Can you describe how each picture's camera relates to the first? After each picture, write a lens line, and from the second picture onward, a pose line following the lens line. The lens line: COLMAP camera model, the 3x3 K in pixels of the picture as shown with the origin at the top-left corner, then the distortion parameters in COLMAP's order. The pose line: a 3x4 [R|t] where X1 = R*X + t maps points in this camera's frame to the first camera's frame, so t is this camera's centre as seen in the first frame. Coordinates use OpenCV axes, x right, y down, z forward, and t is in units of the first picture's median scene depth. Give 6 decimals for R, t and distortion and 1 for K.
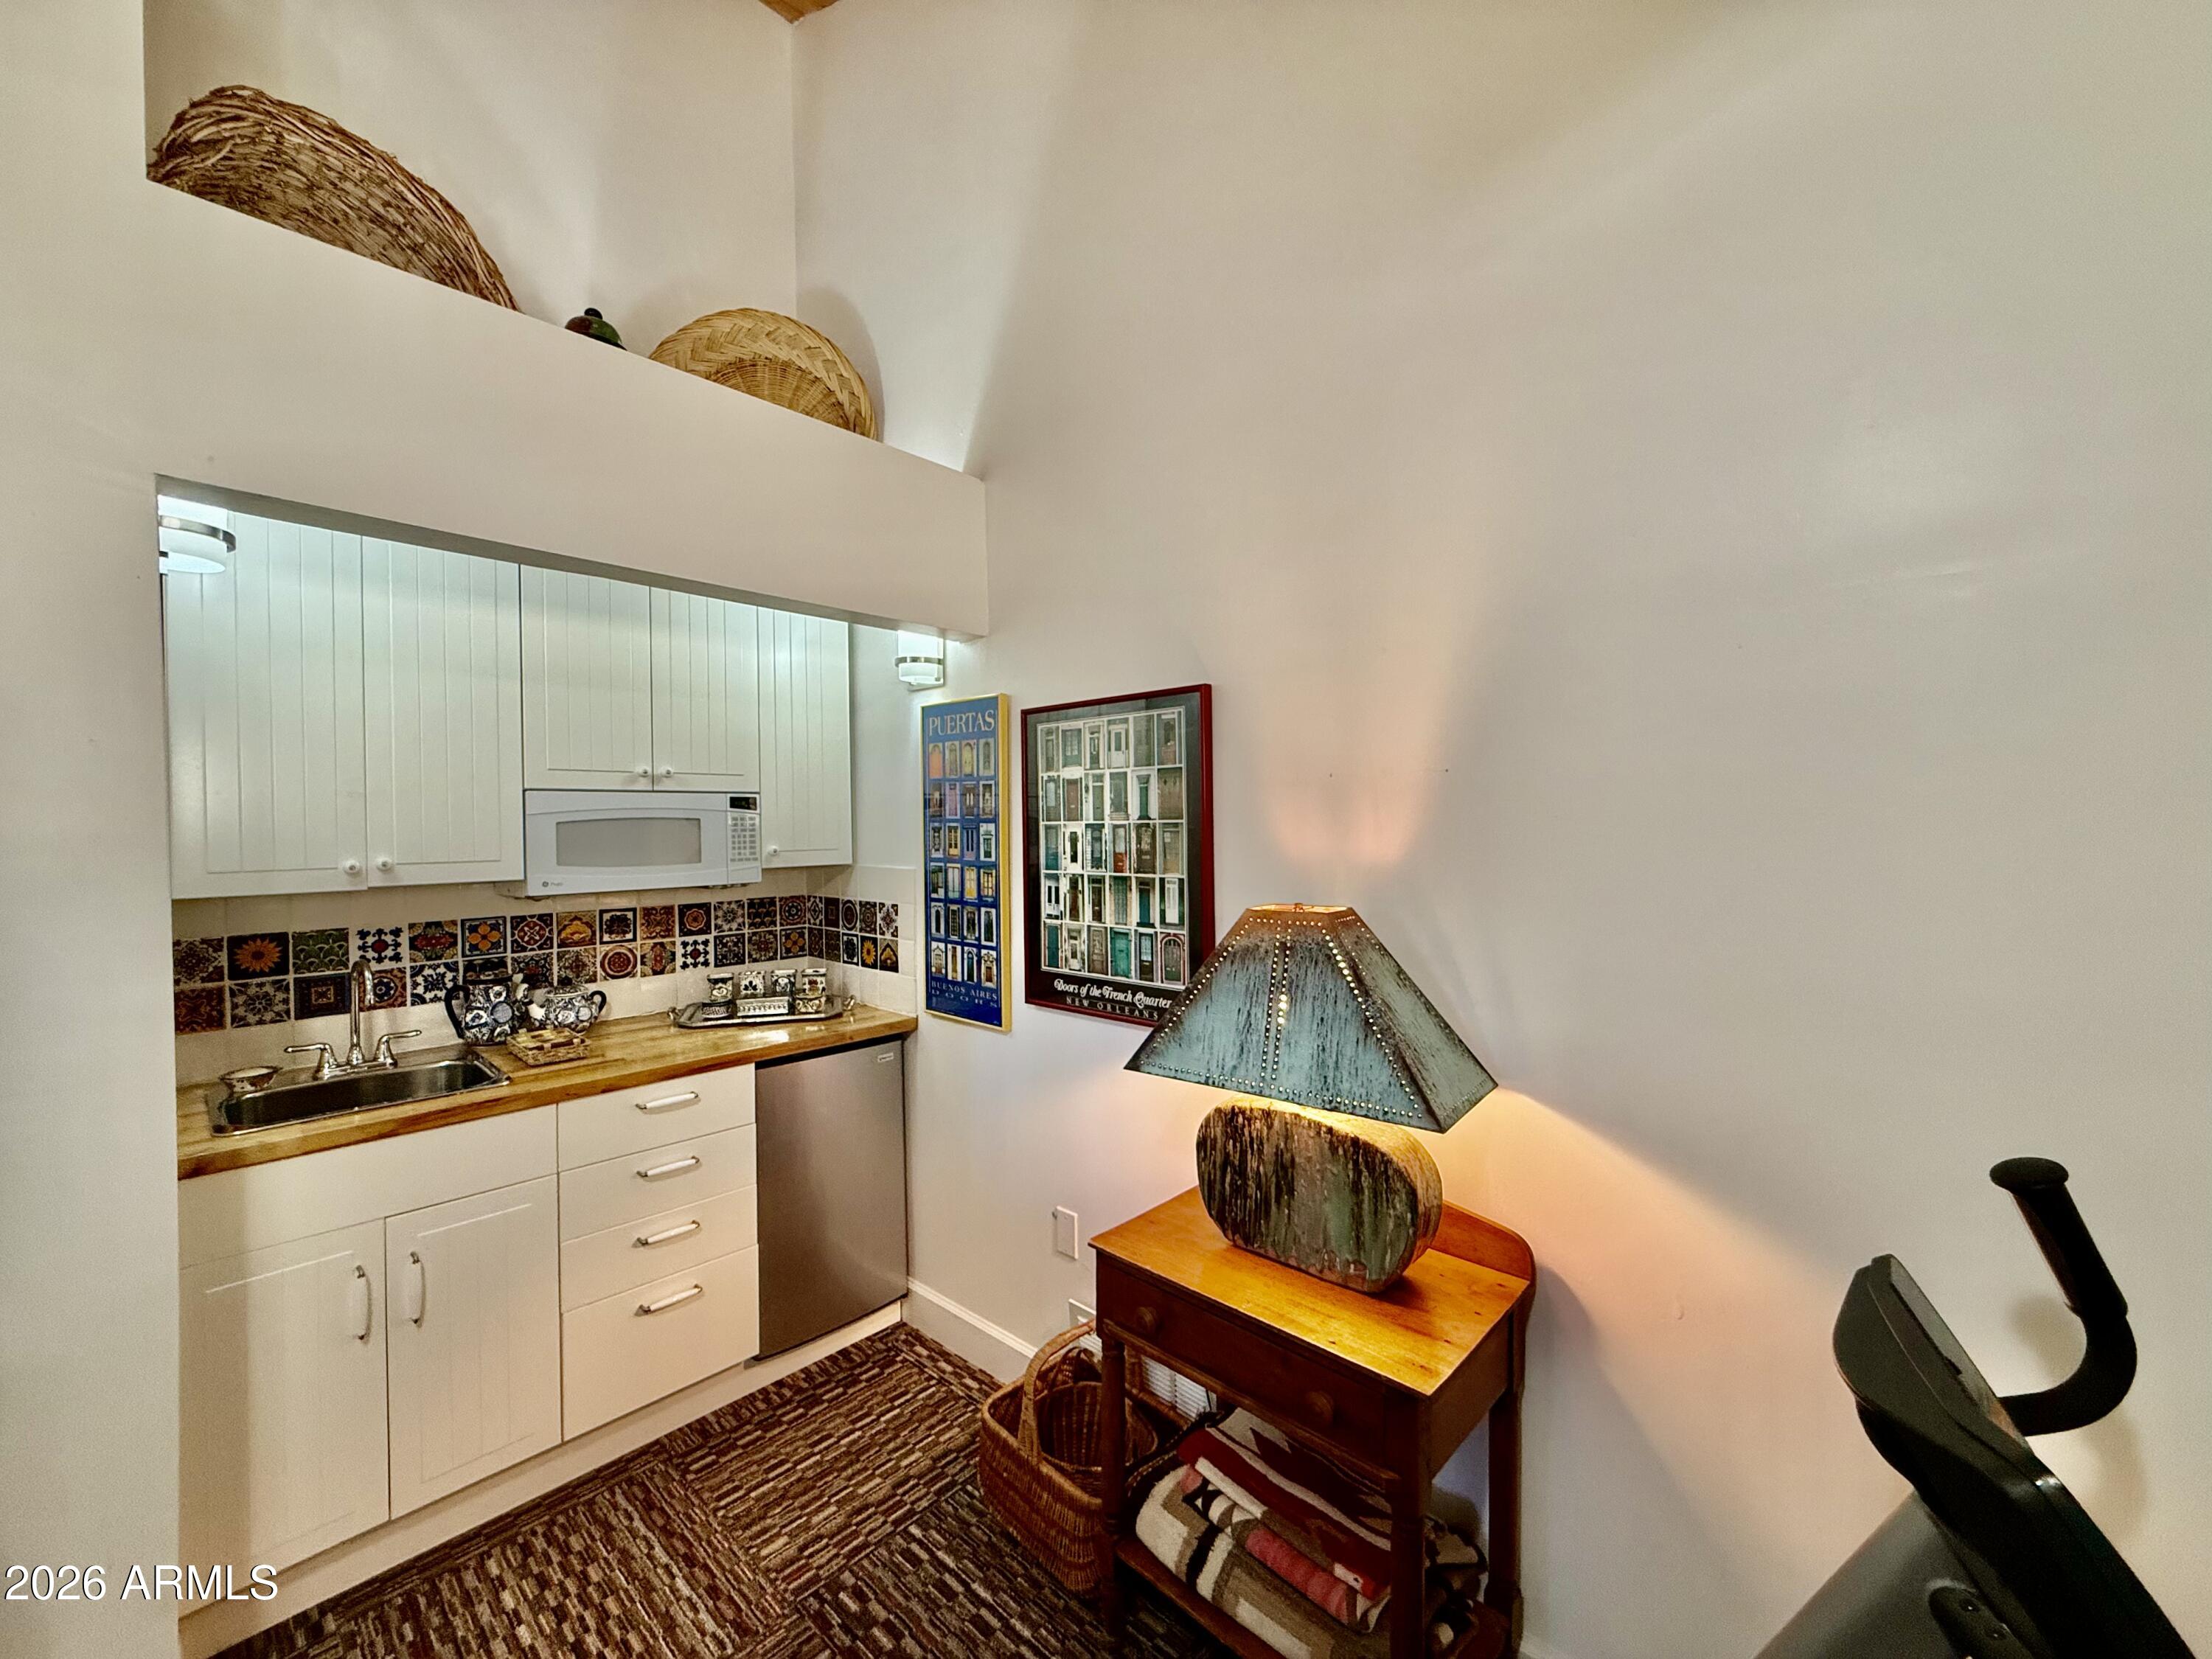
lens RADIAL K [[881.5, 0, 1106.9], [0, 881.5, 828.6], [0, 0, 1]] dist [-0.001669, 0.000586]
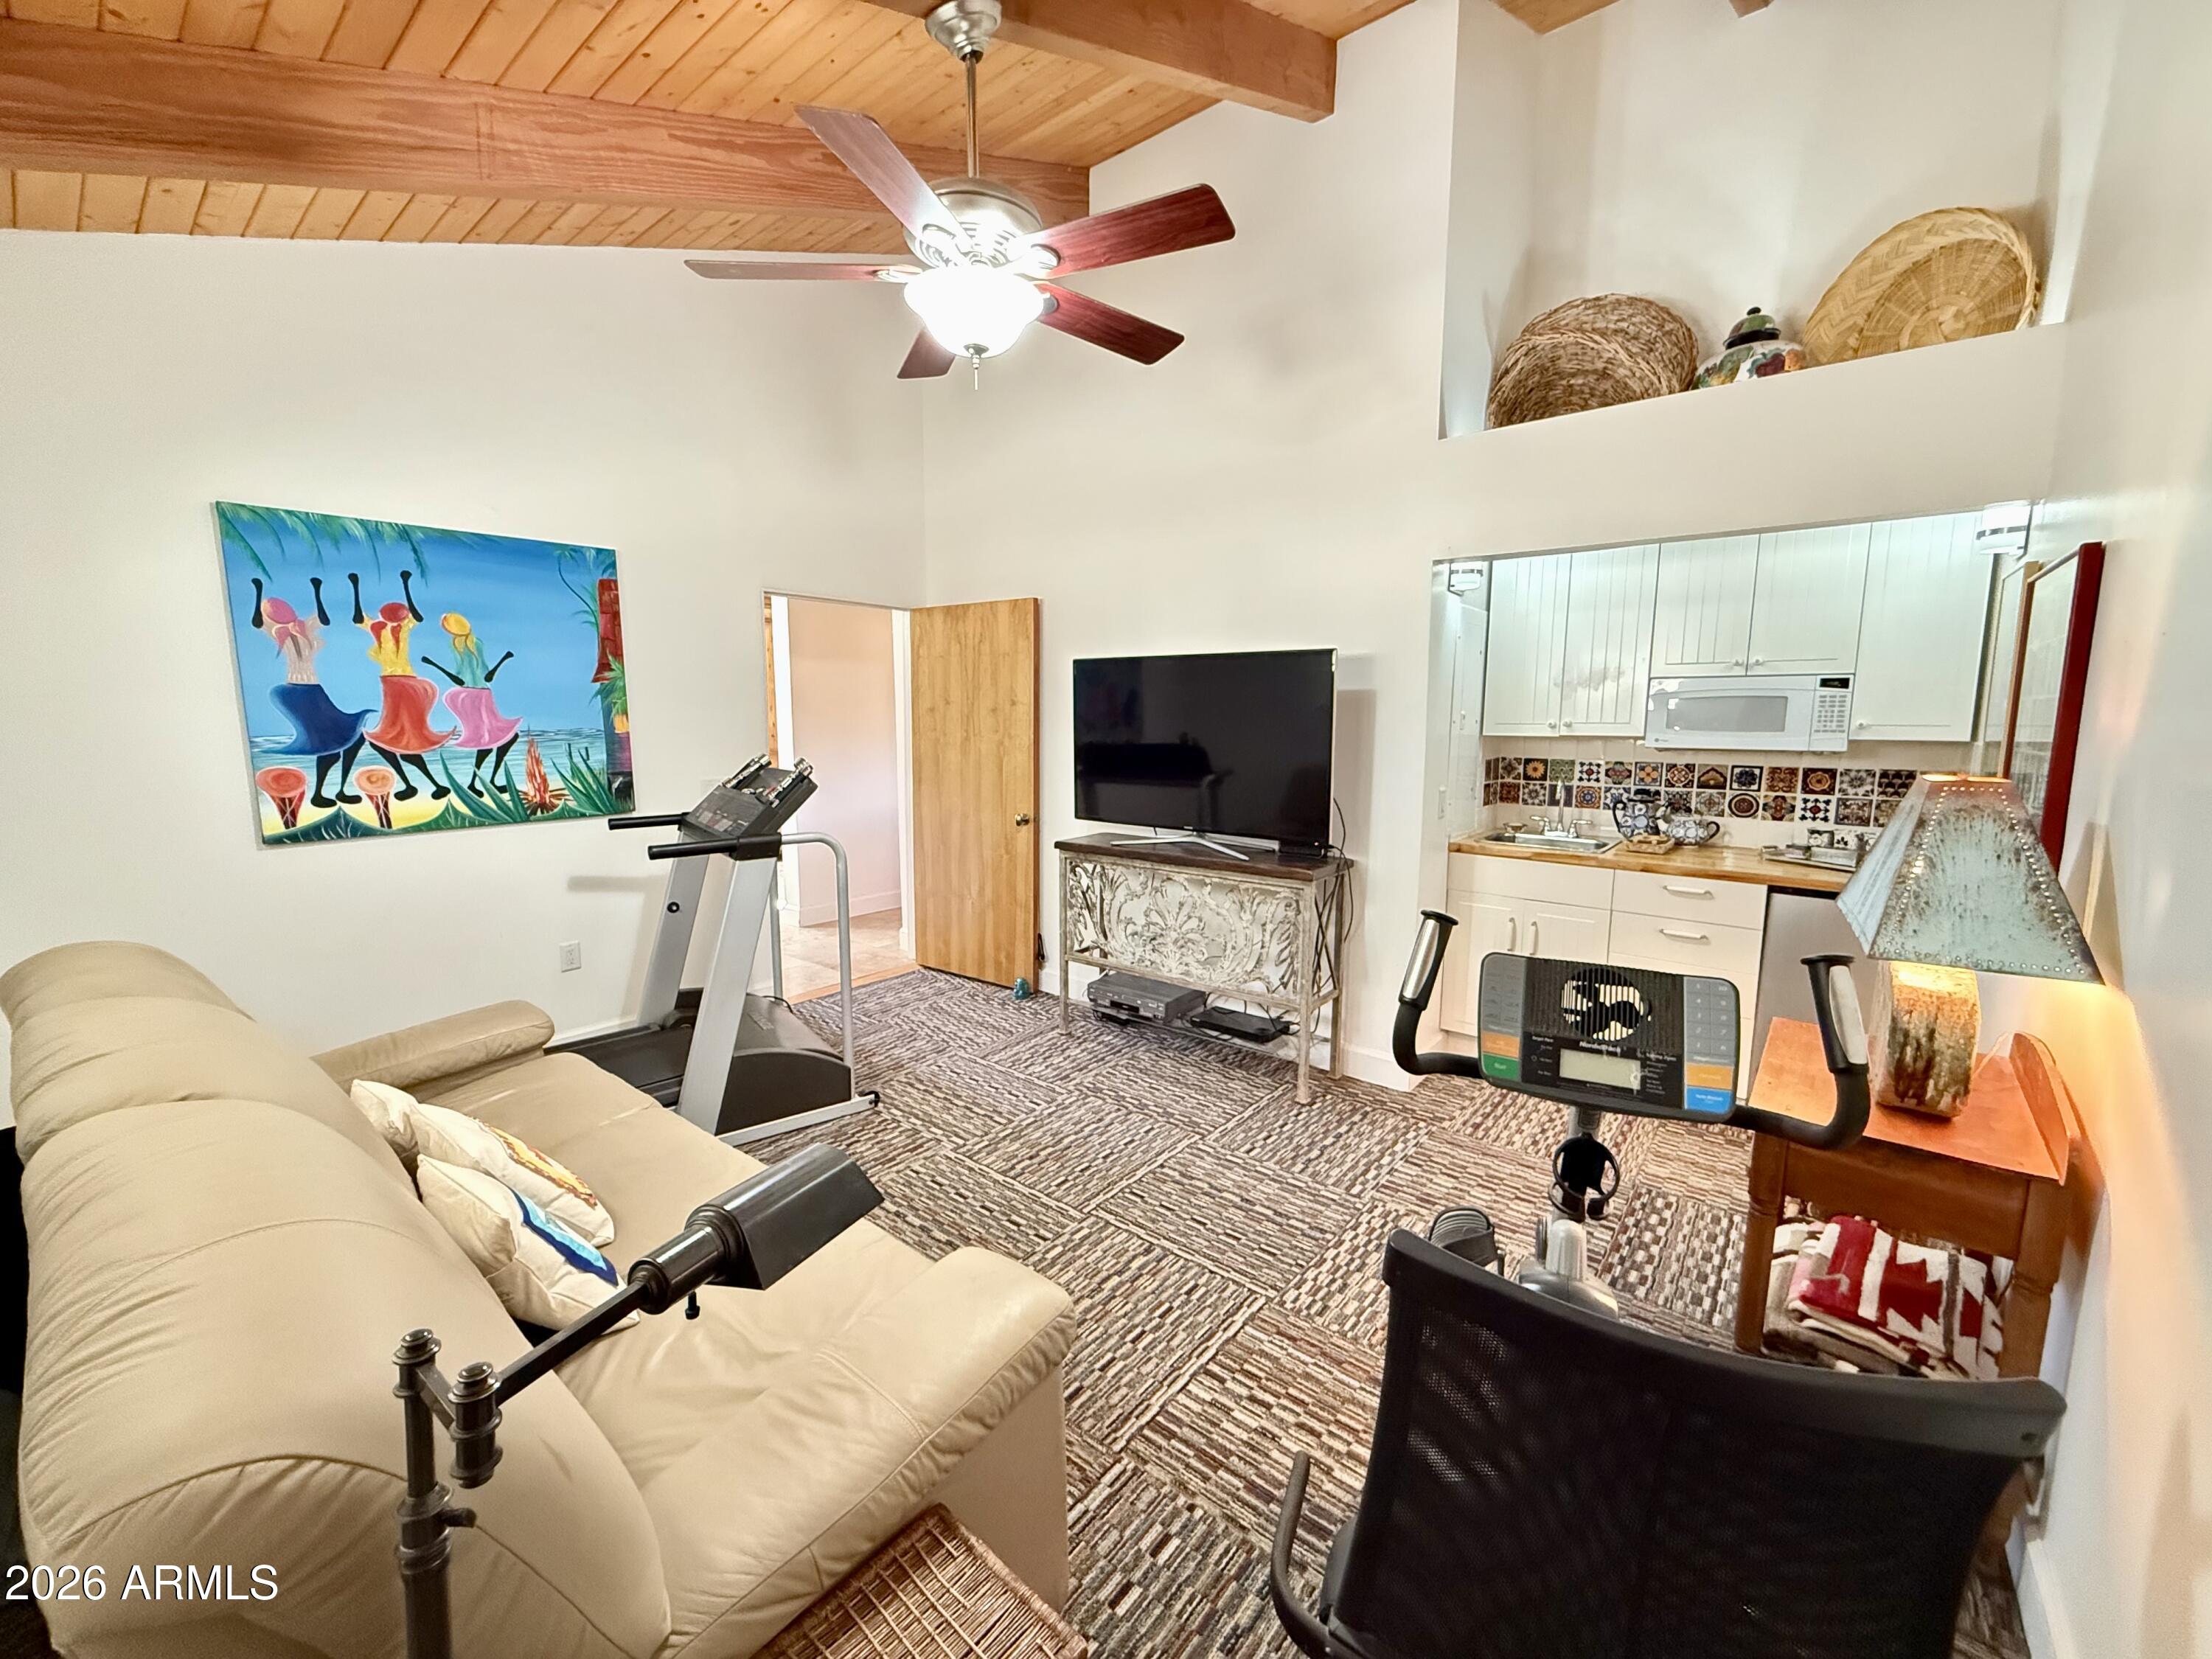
lens RADIAL K [[881.5, 0, 1108.6], [0, 881.5, 824.3], [0, 0, 1]] dist [-0.001669, 0.000586]
pose [[0.064211, 0.137090, -0.988475, 0.716382], [-0.007629, 0.990558, 0.136883, 0.004288], [0.997907, -0.001248, 0.064651, -0.048711]]
